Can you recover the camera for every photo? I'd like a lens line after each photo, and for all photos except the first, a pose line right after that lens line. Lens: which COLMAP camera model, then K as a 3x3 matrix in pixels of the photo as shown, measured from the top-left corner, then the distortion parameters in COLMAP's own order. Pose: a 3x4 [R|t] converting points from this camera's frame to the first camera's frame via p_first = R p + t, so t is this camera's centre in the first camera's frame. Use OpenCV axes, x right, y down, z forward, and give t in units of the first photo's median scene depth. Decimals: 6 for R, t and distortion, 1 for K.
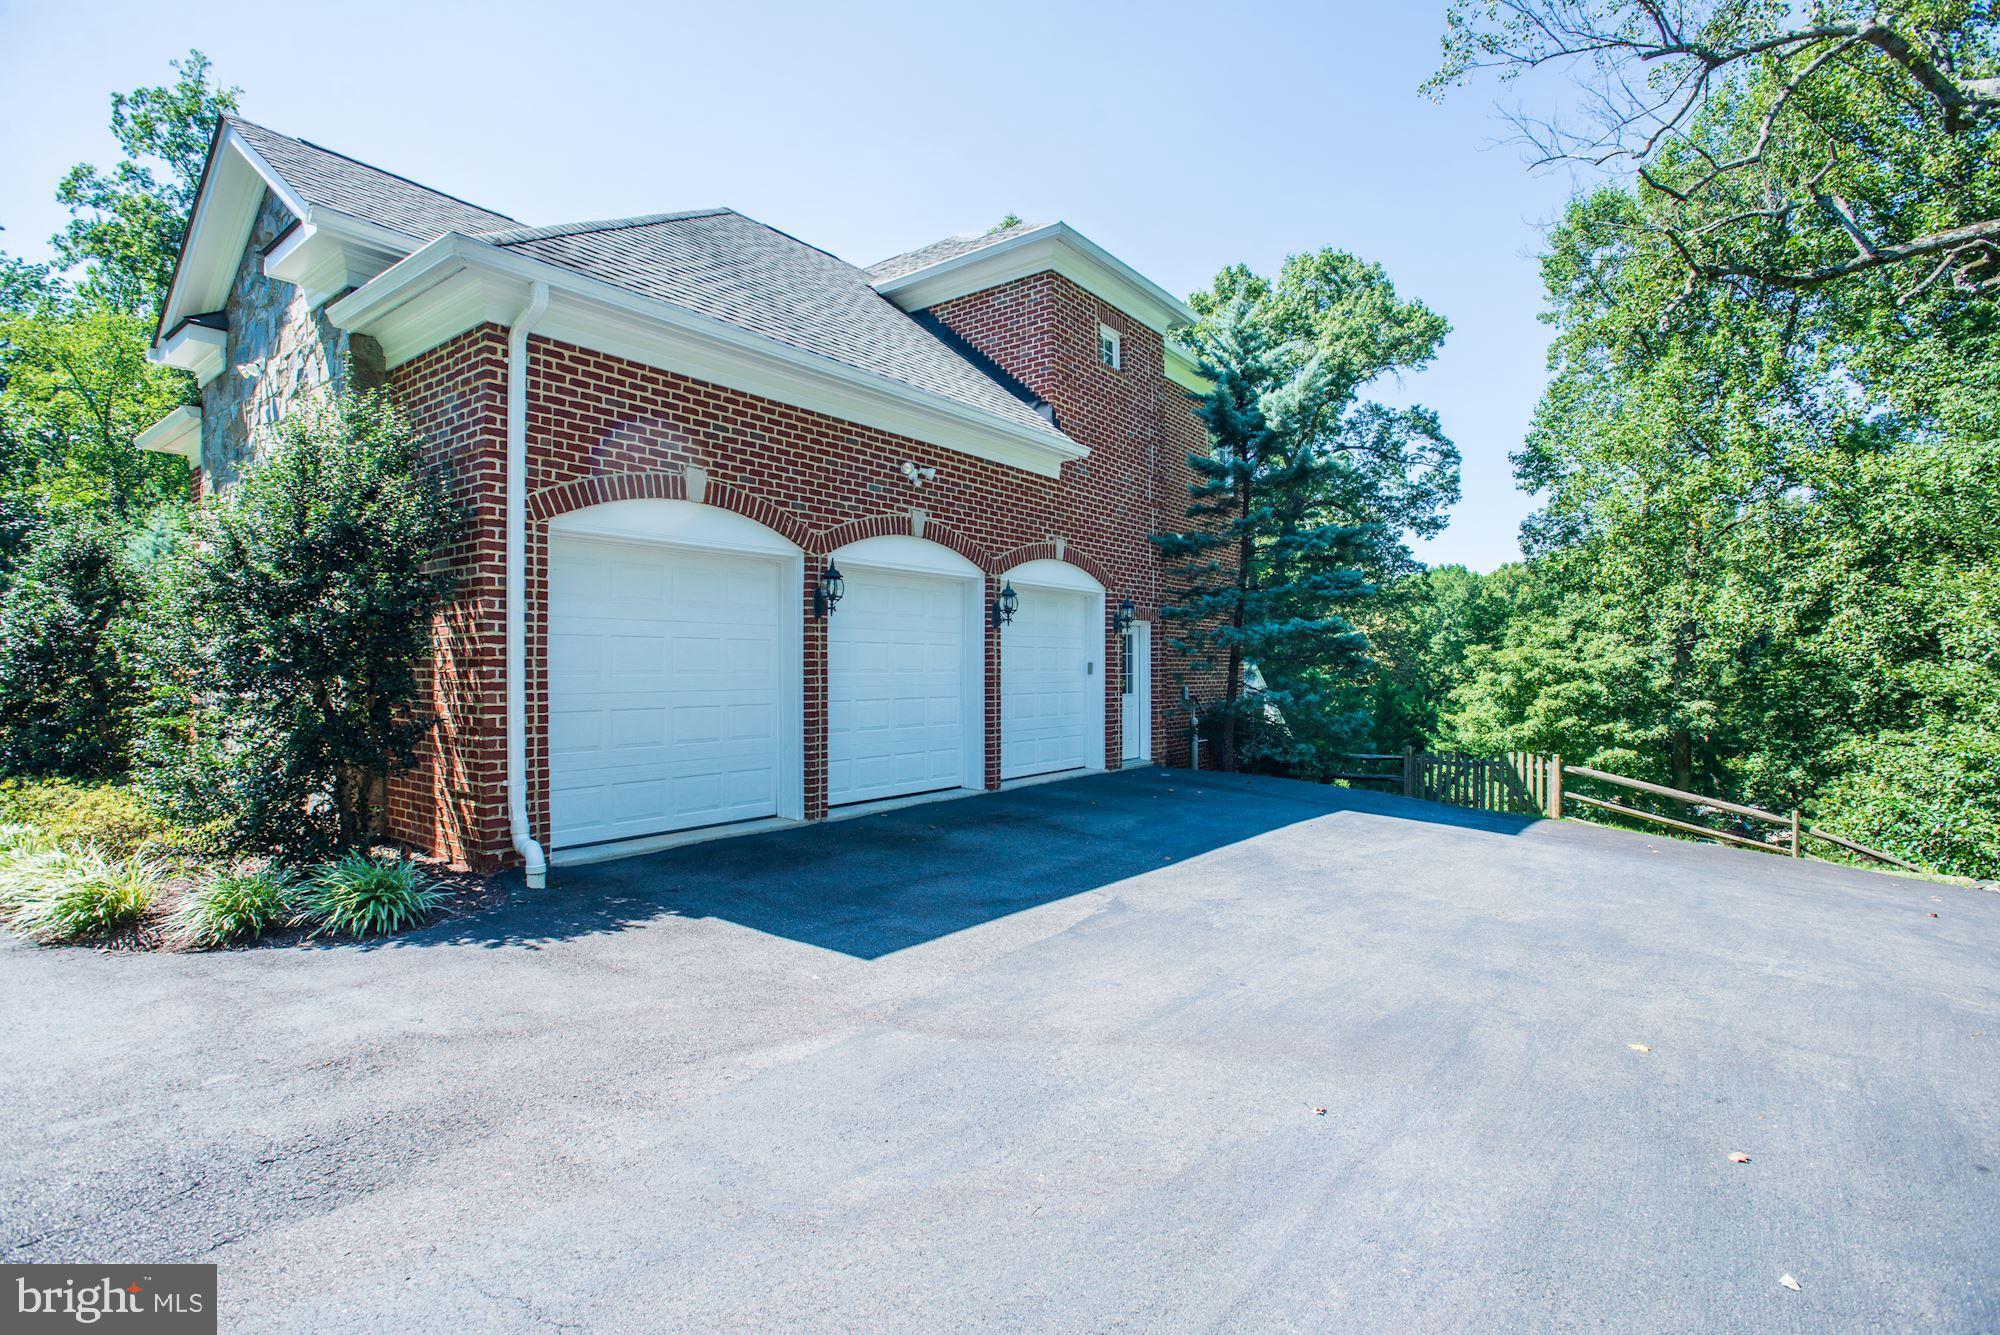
lens RADIAL K [[954.4, 0, 988.2], [0, 954.4, 661.5], [0, 0, 1]] dist [-0.031900, 0.007685]
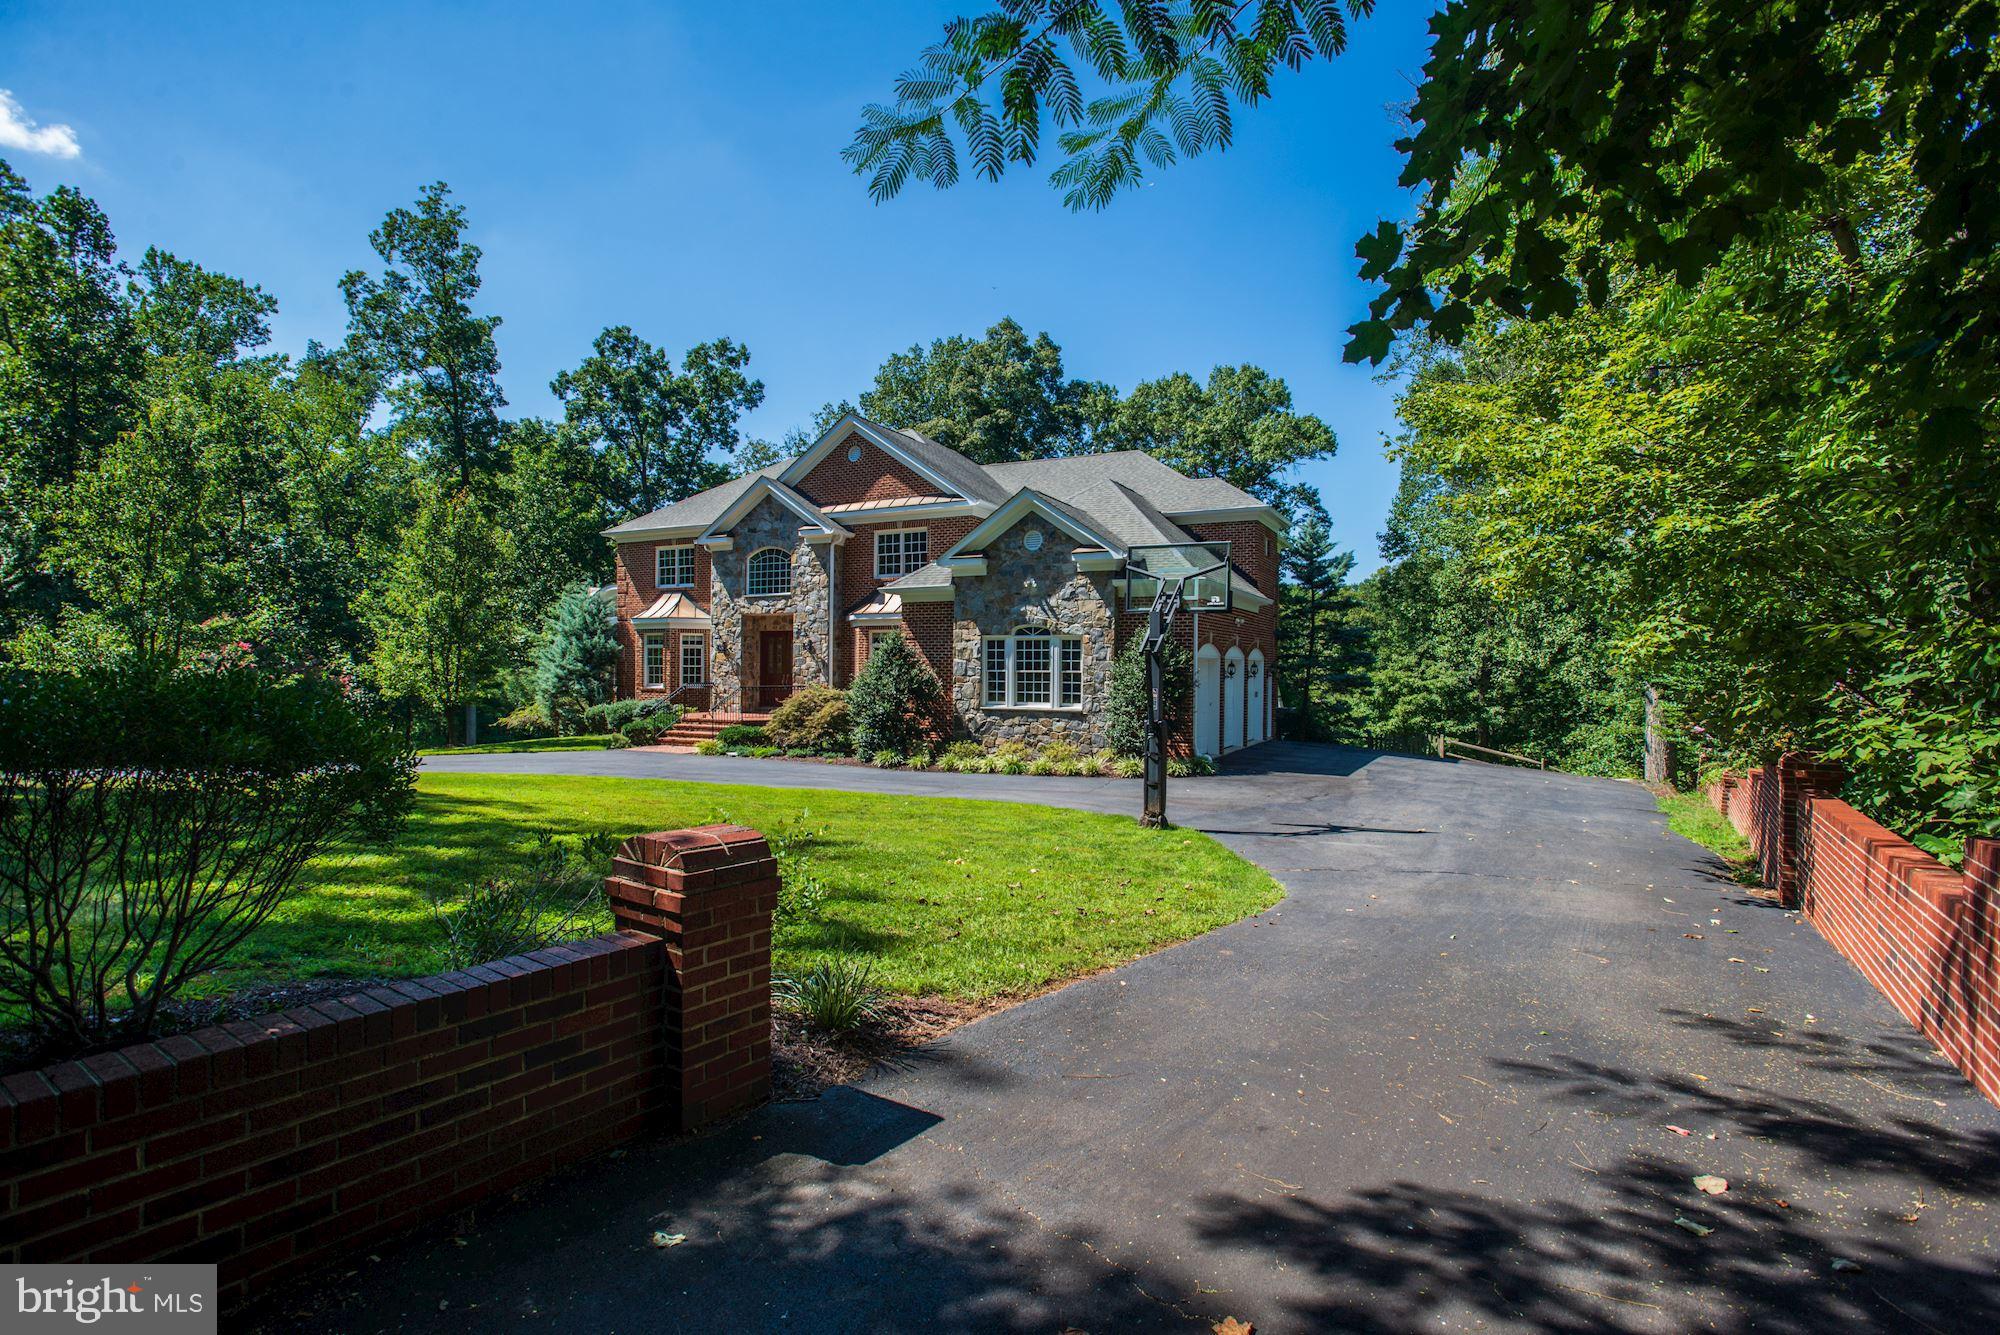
lens RADIAL K [[954.4, 0, 1010.3], [0, 954.4, 674.0], [0, 0, 1]] dist [-0.031900, 0.007685]
pose [[0.982225, 0.005685, 0.187622, -0.312356], [-0.008311, 0.999878, 0.013212, -0.024769], [-0.187524, -0.014537, 0.982152, -0.372236]]
